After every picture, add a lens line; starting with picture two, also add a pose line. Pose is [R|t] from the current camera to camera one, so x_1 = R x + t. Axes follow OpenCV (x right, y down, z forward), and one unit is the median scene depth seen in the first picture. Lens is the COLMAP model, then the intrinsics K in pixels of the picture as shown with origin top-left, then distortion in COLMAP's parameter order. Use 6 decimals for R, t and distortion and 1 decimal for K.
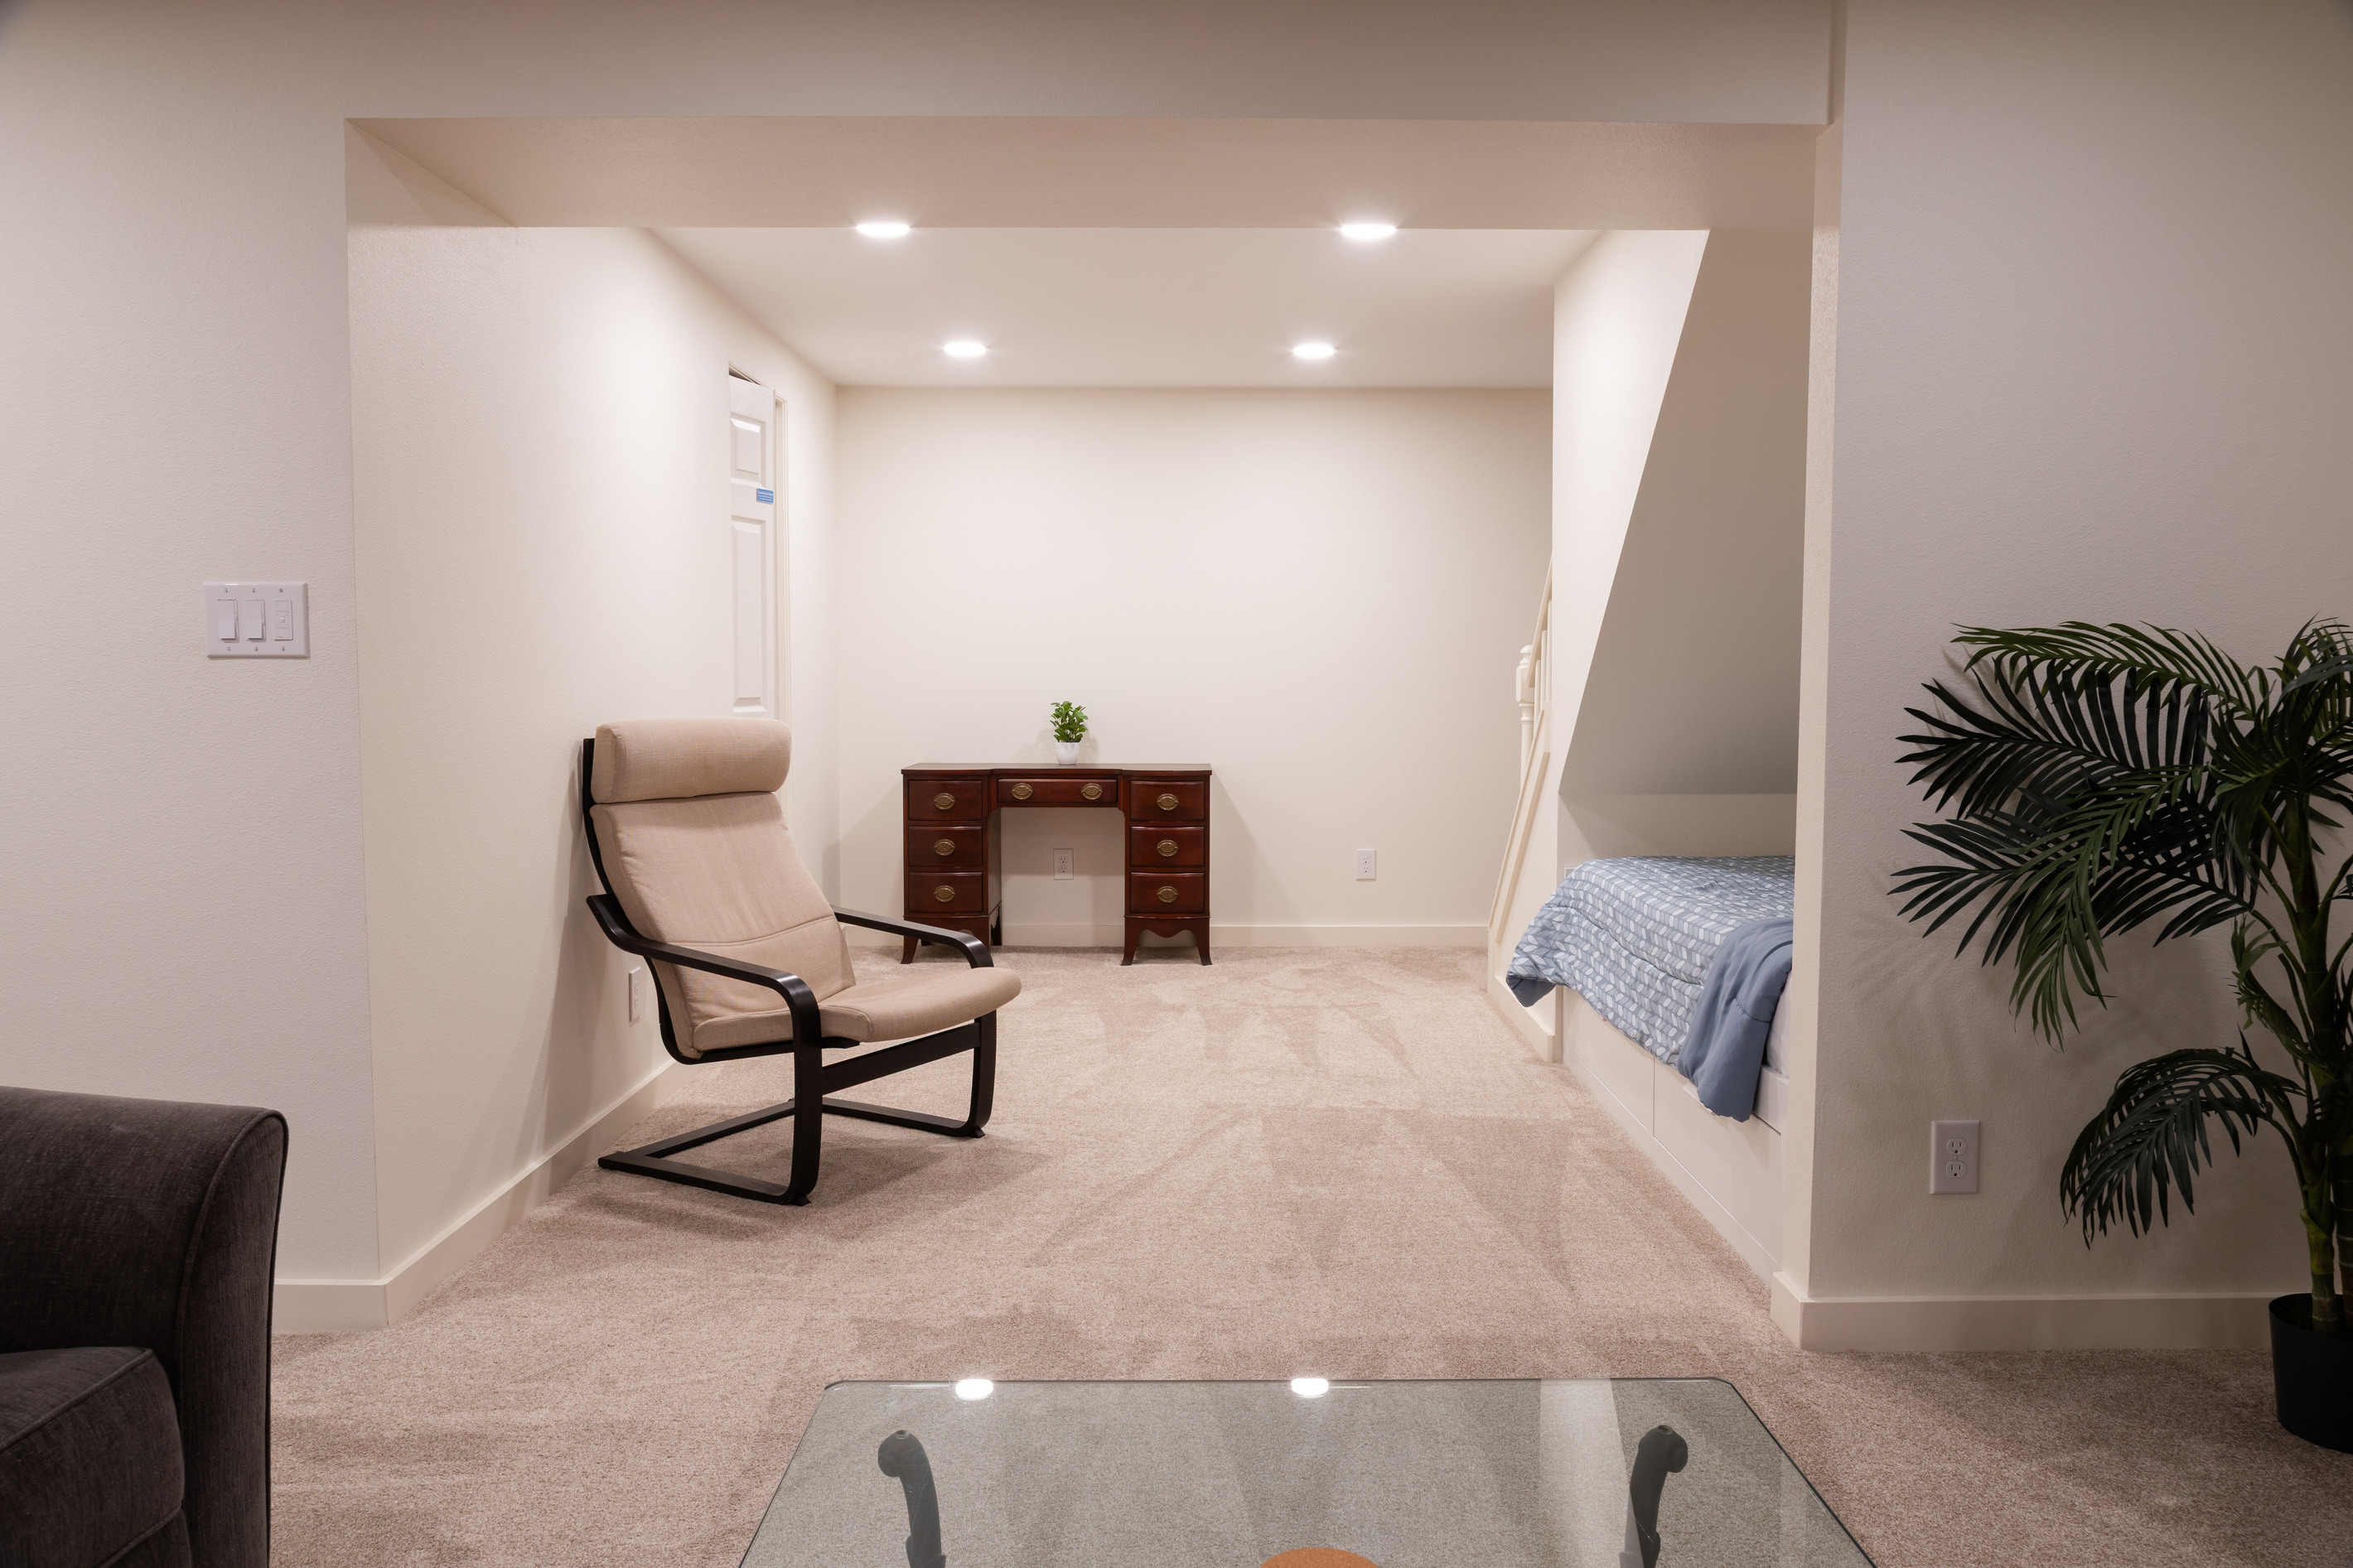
lens RADIAL K [[1694.9, 0, 1176.5], [0, 1694.9, 784.0], [0, 0, 1]] dist [0.002431, -0.001075]
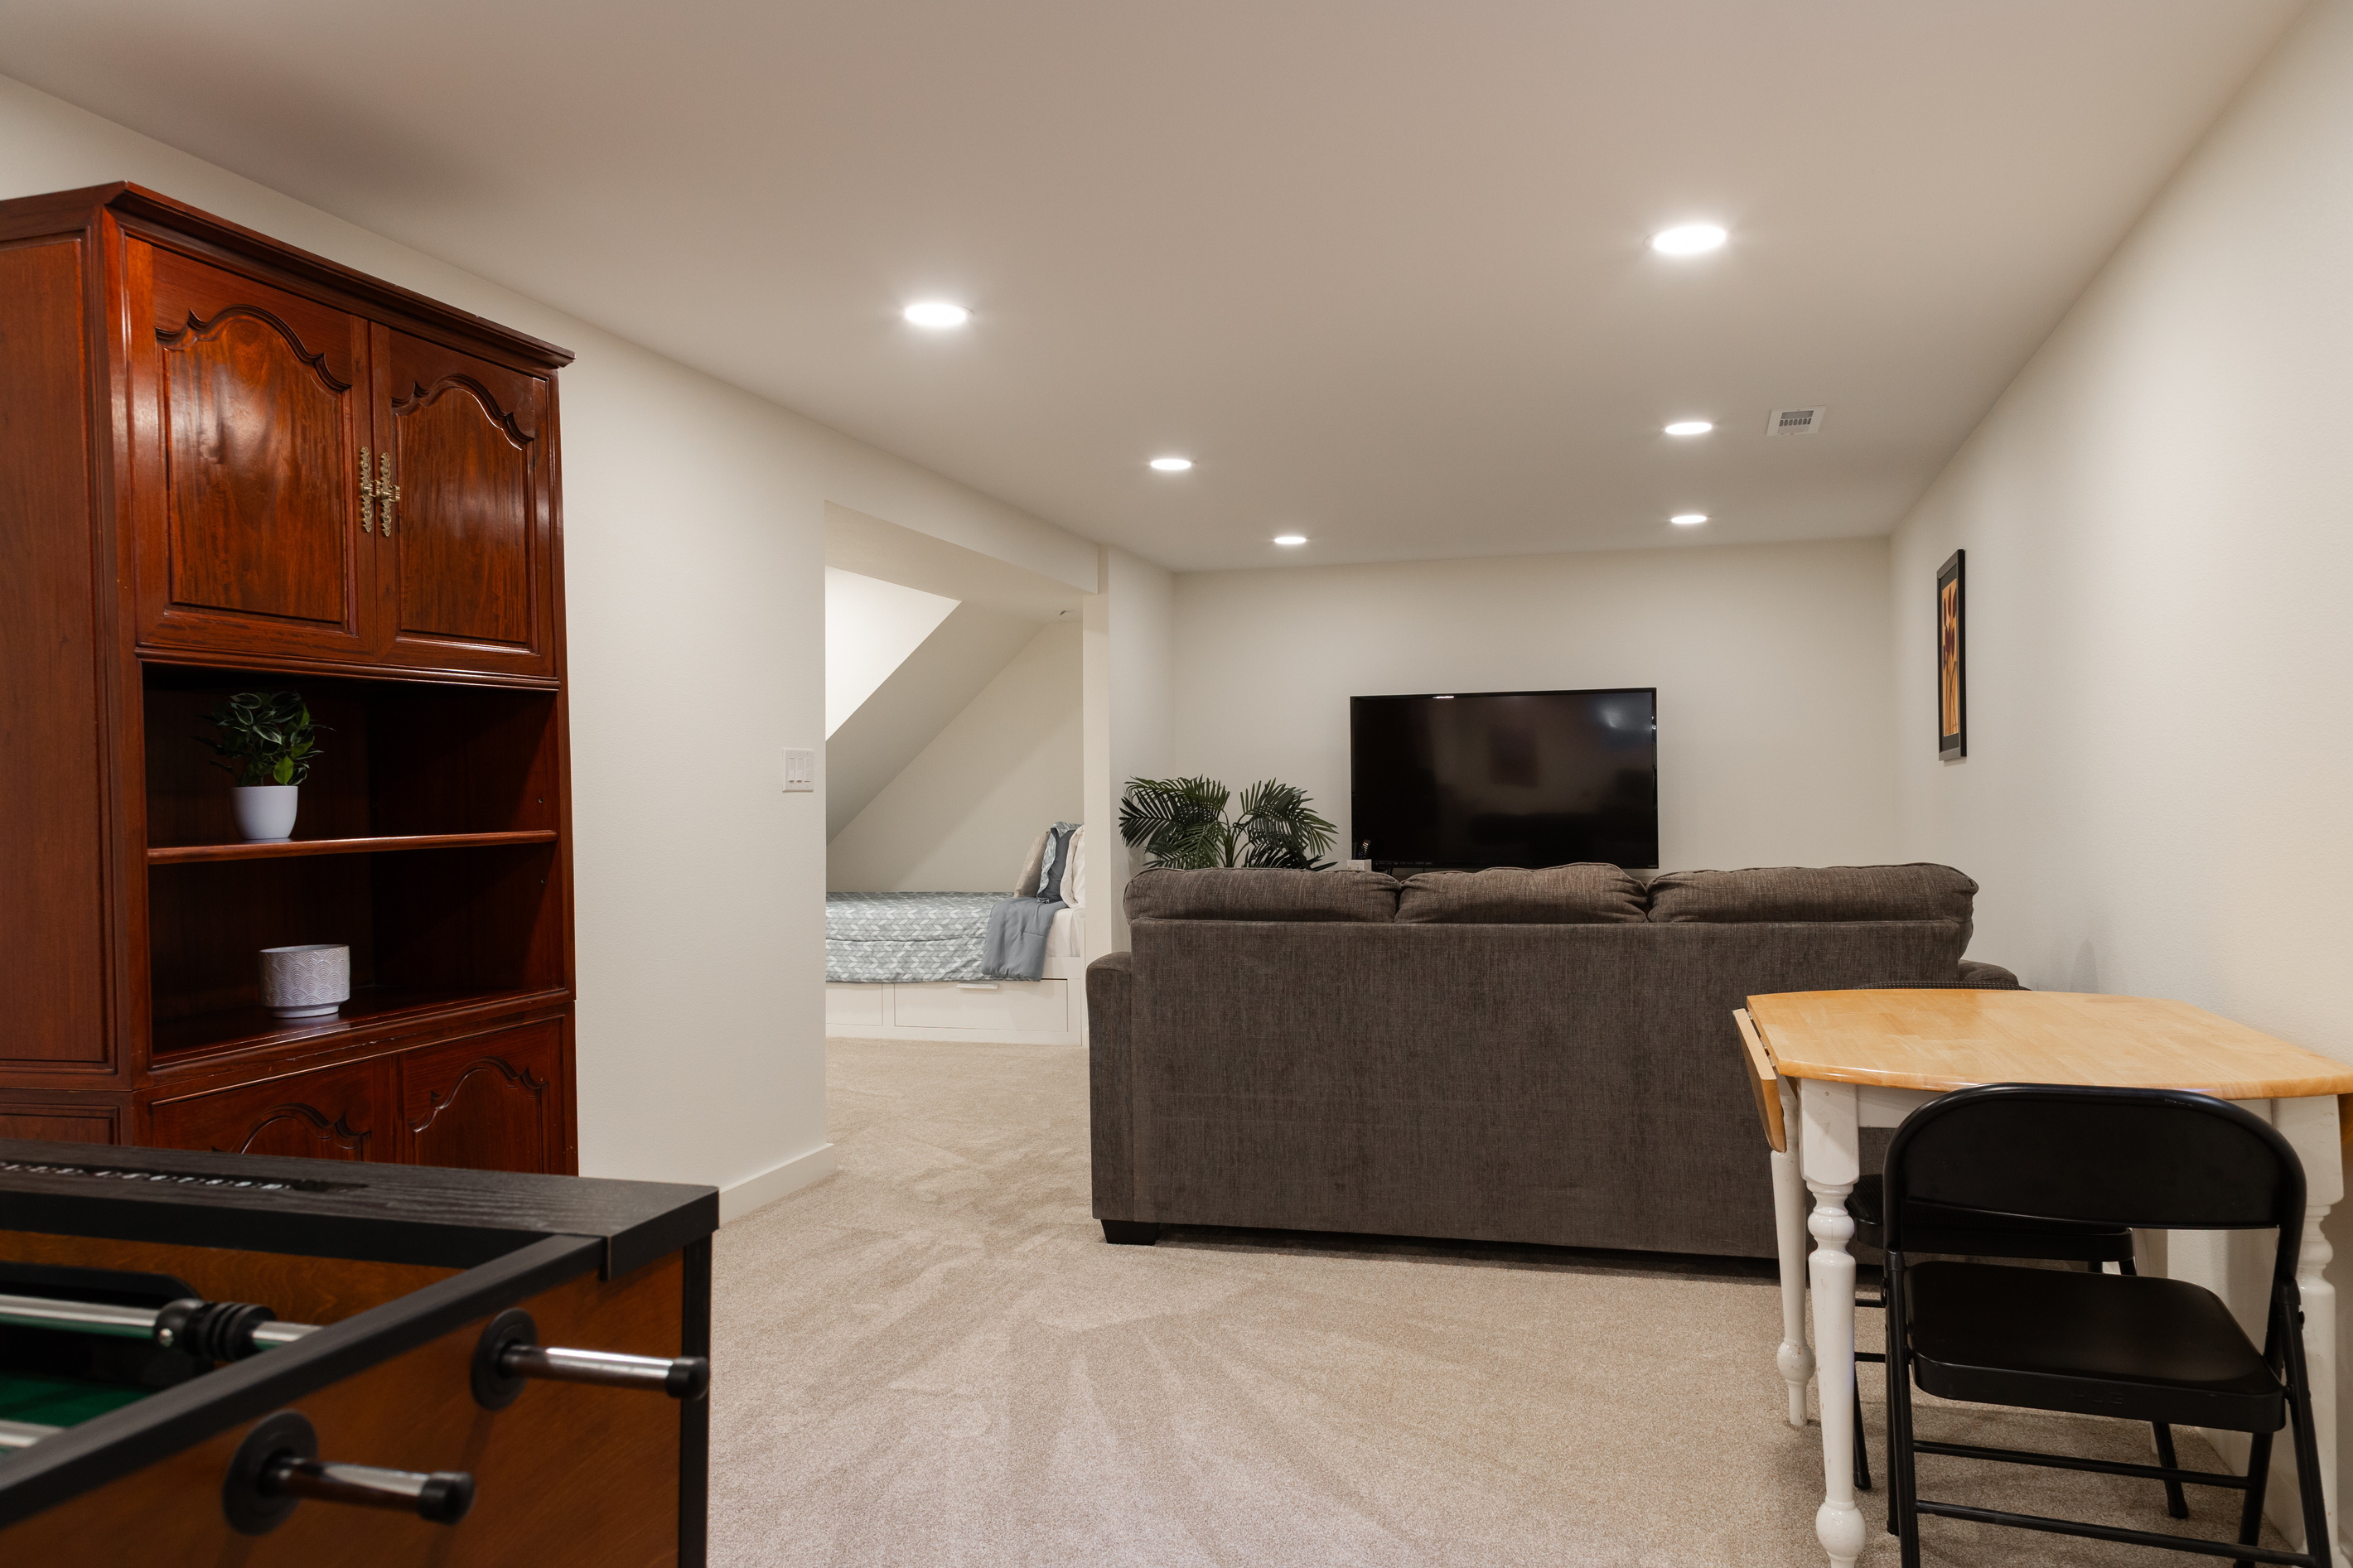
lens RADIAL K [[1620.9, 0, 1192.0], [0, 1620.9, 799.9], [0, 0, 1]] dist [0.023130, -0.006856]
pose [[0.287570, -0.008846, 0.957719, -1.998152], [0.073914, 0.997180, -0.012984, -0.013337], [-0.954903, 0.074522, 0.287413, 0.123149]]
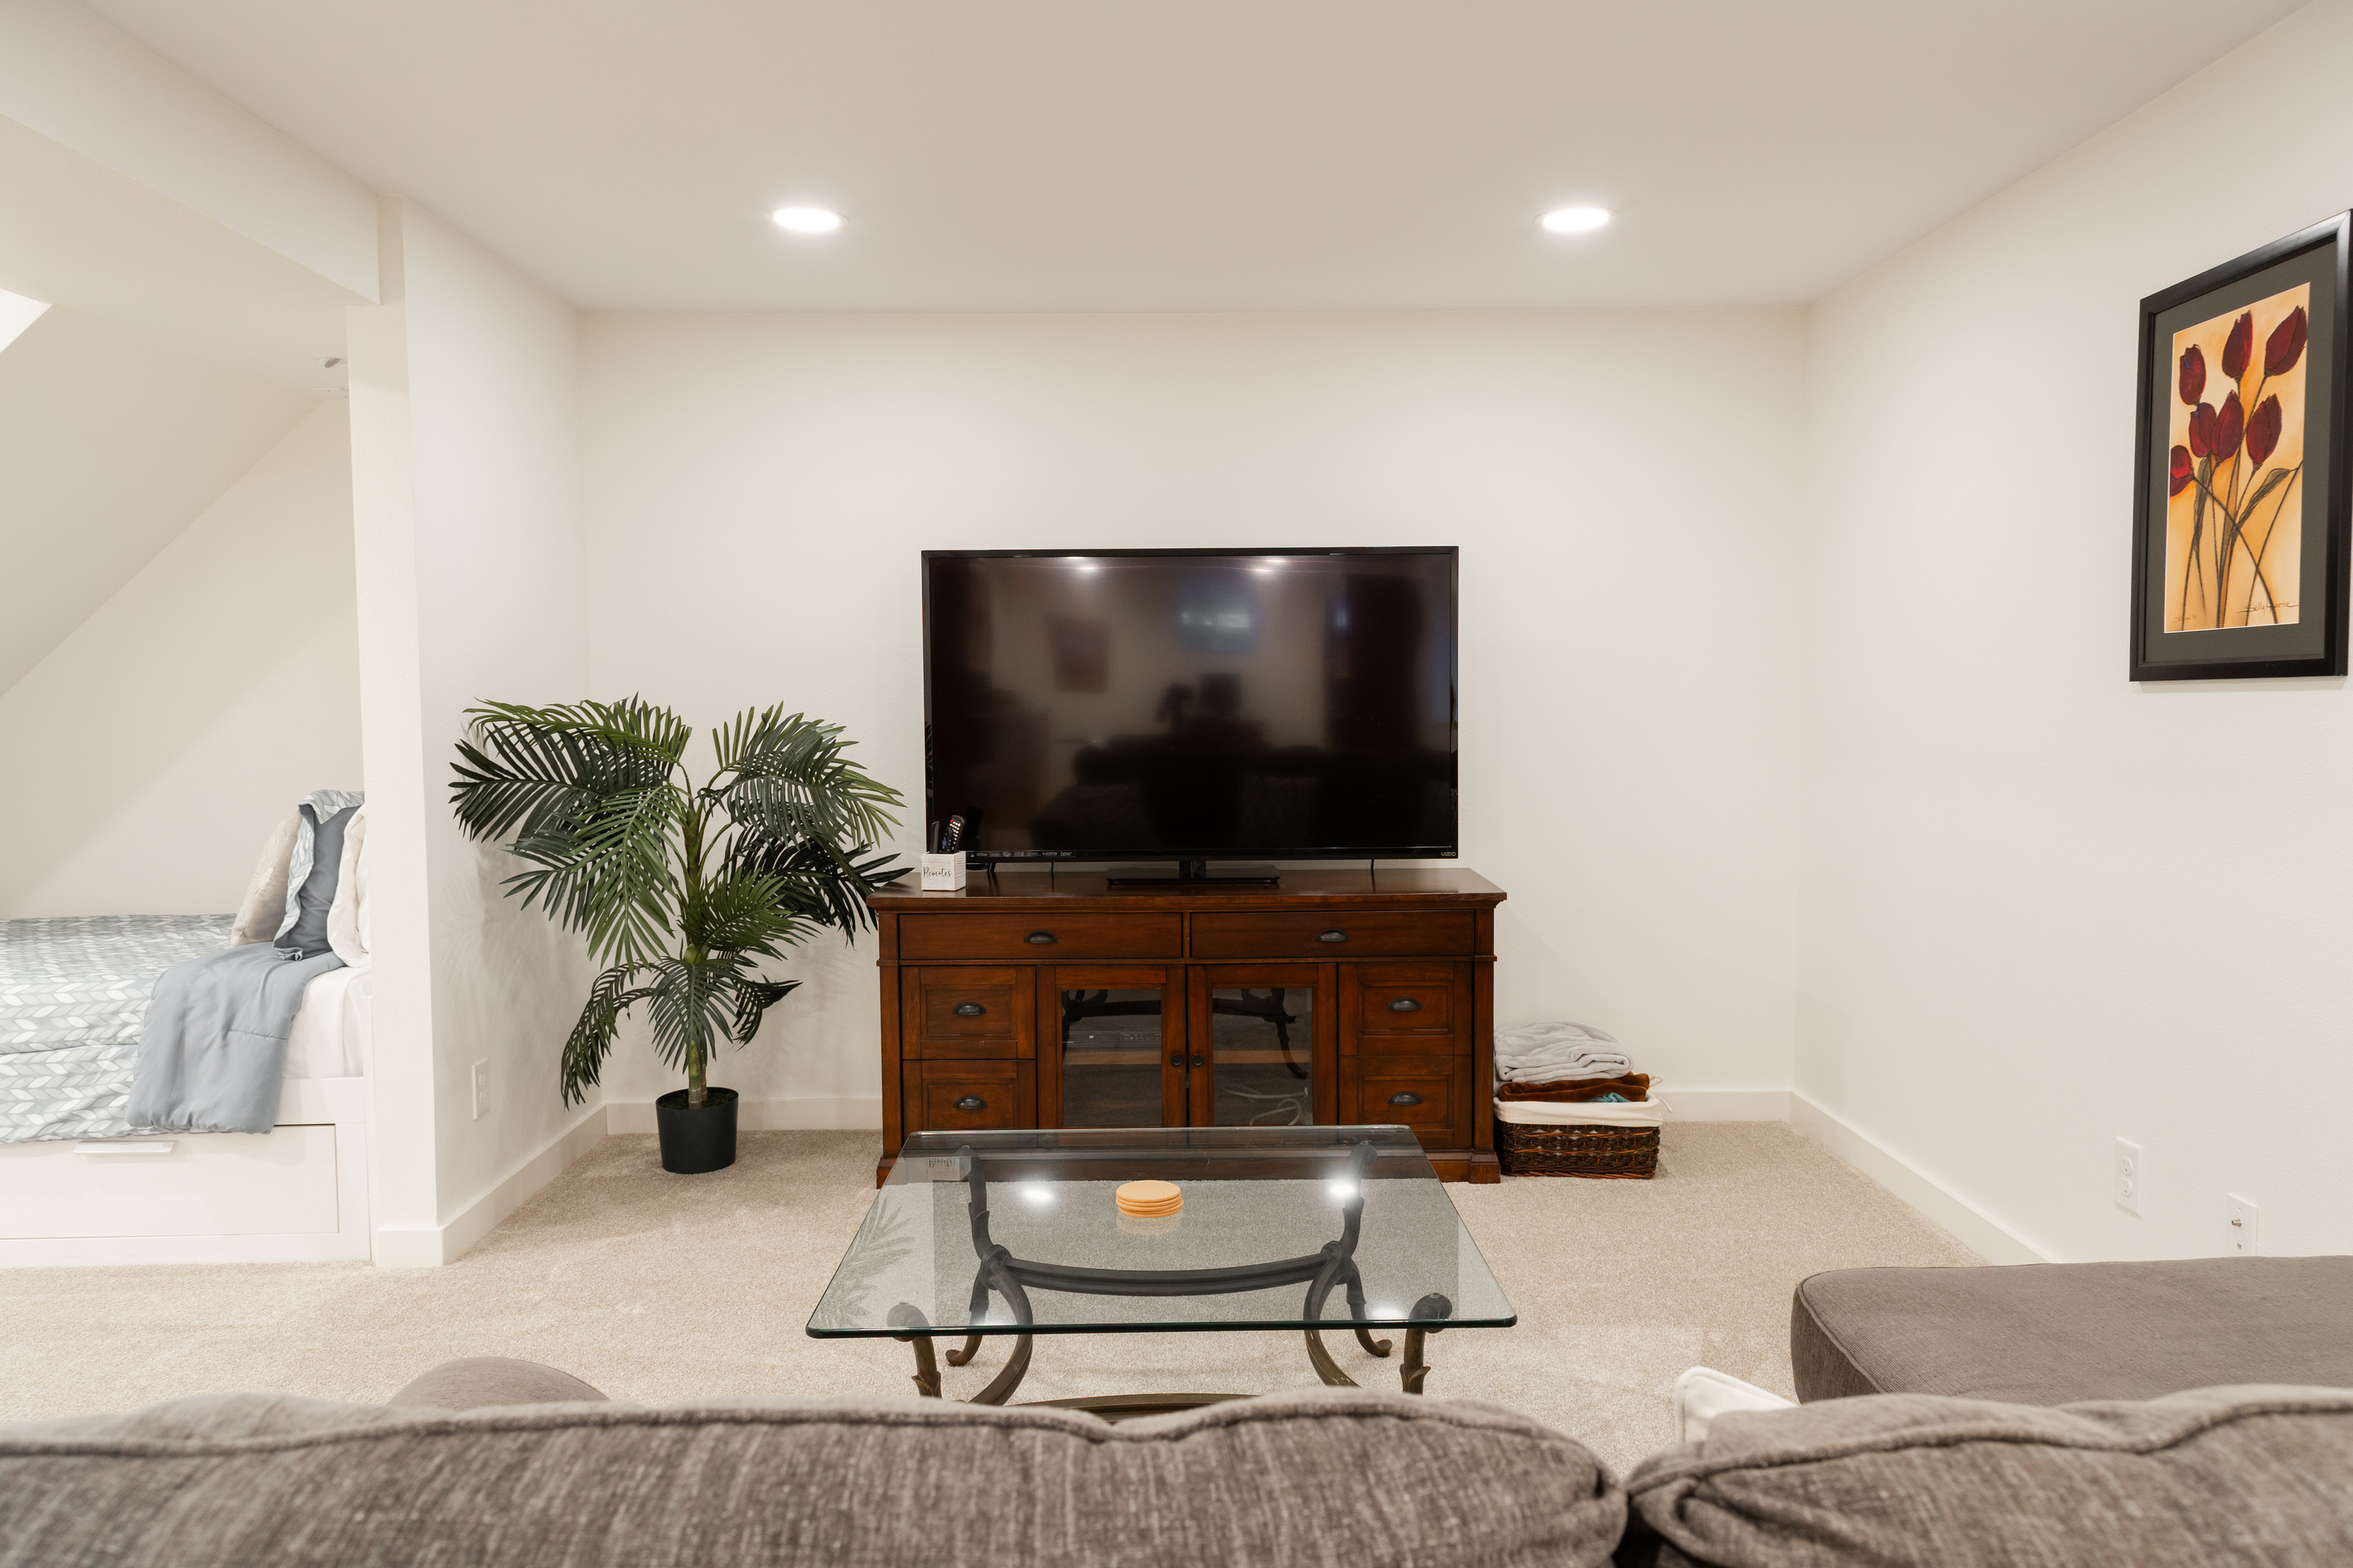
lens RADIAL K [[1625.9, 0, 1197.6], [0, 1625.9, 778.3], [0, 0, 1]] dist [0.020983, -0.002200]
pose [[-0.017379, -0.054834, 0.998344, -0.837525], [0.072531, 0.995795, 0.055956, -0.059414], [-0.997215, 0.073383, -0.013329, 0.416930]]
